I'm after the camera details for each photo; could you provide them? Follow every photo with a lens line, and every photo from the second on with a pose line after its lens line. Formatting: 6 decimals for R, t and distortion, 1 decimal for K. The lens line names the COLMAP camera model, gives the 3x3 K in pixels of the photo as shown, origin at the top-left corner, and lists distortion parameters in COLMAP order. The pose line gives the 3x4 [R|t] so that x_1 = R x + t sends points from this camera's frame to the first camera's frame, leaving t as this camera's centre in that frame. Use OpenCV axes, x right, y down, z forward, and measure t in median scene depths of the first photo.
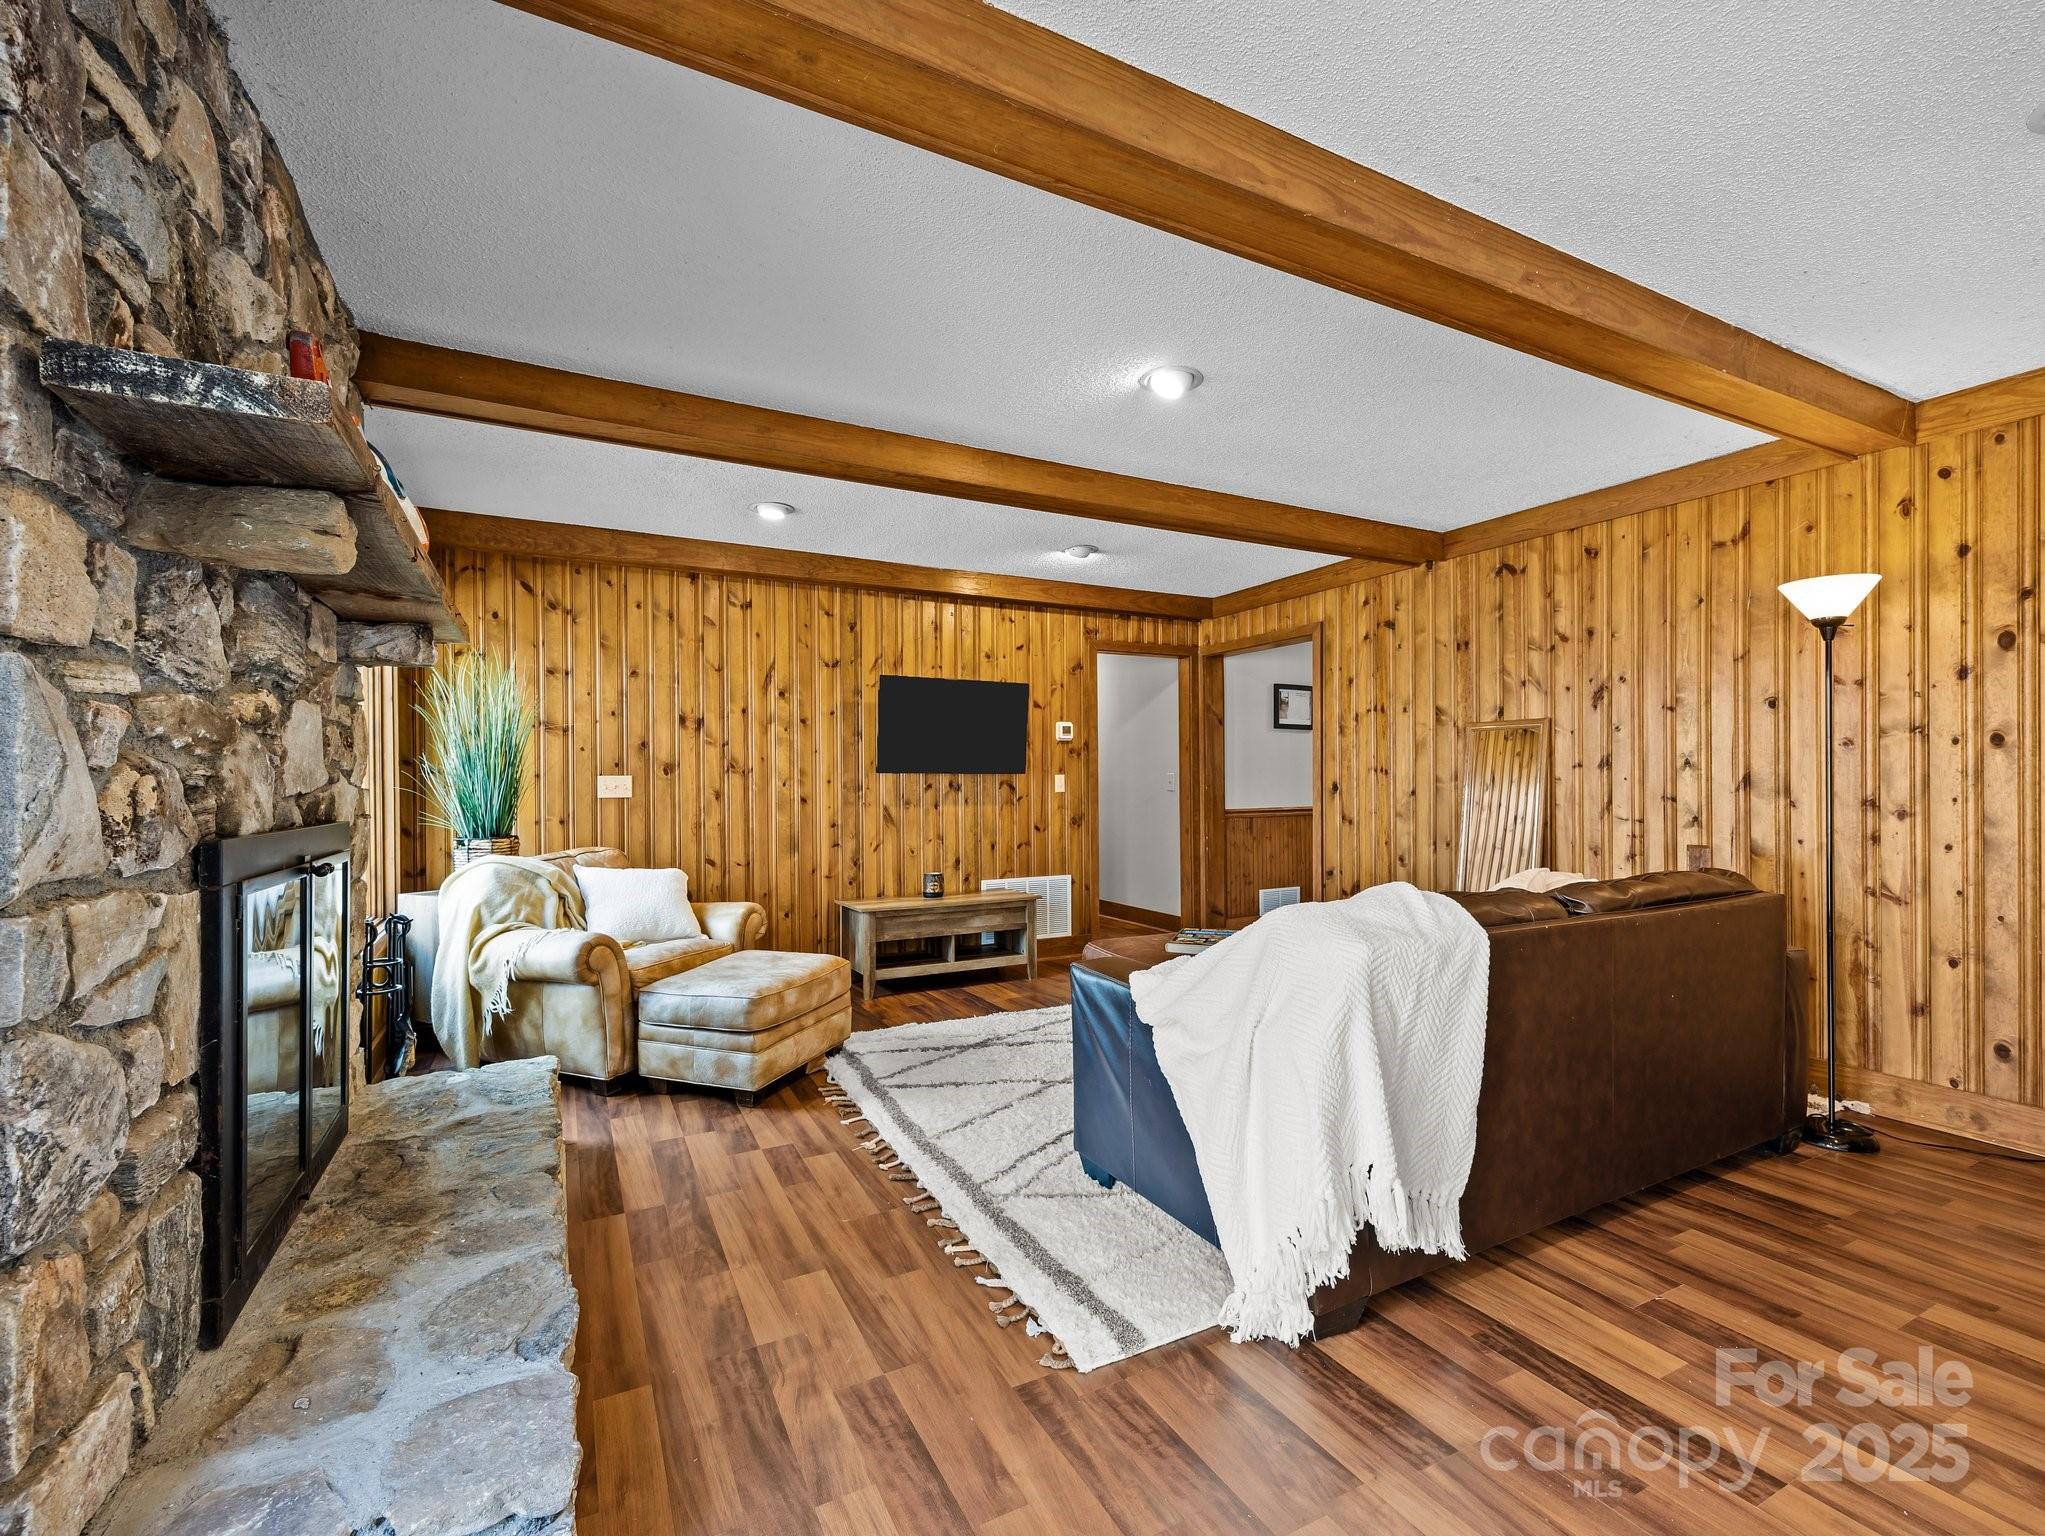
lens RADIAL K [[901.6, 0, 1021.7], [0, 901.6, 777.1], [0, 0, 1]] dist [0.001844, 0.000212]
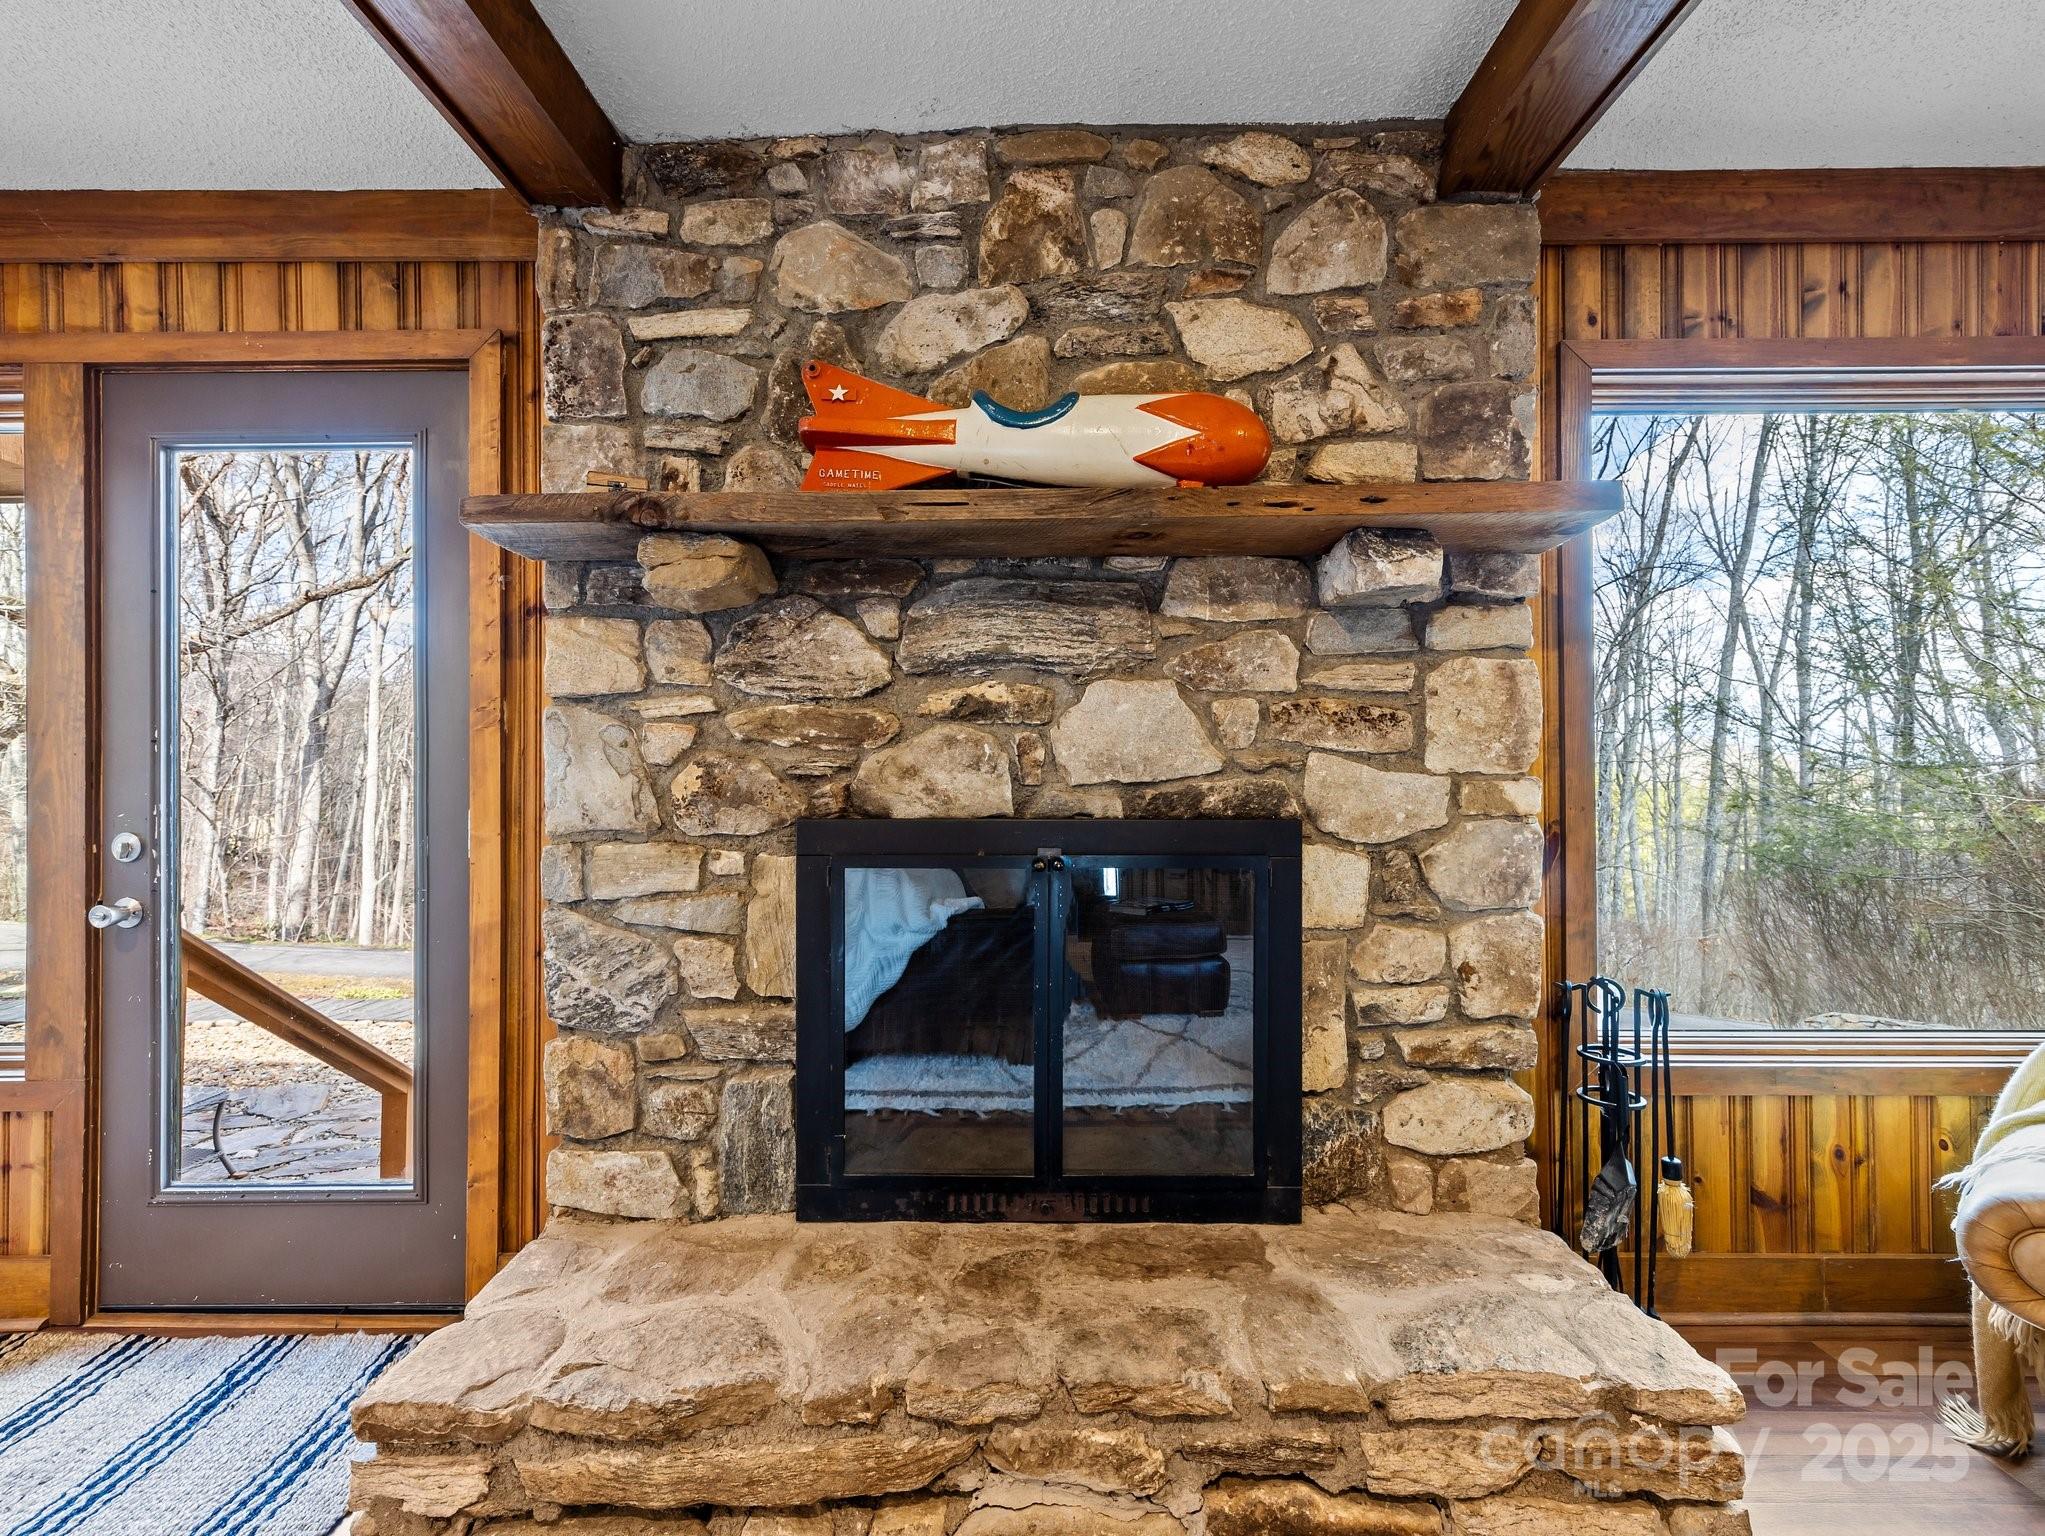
lens RADIAL K [[901.6, 0, 1021.7], [0, 901.6, 777.1], [0, 0, 1]] dist [0.001844, 0.000212]
pose [[-0.463325, 0.005113, -0.886174, 0.037331], [0.003147, 0.999987, 0.004125, 0.004077], [0.886183, -0.000878, -0.463334, 0.896254]]
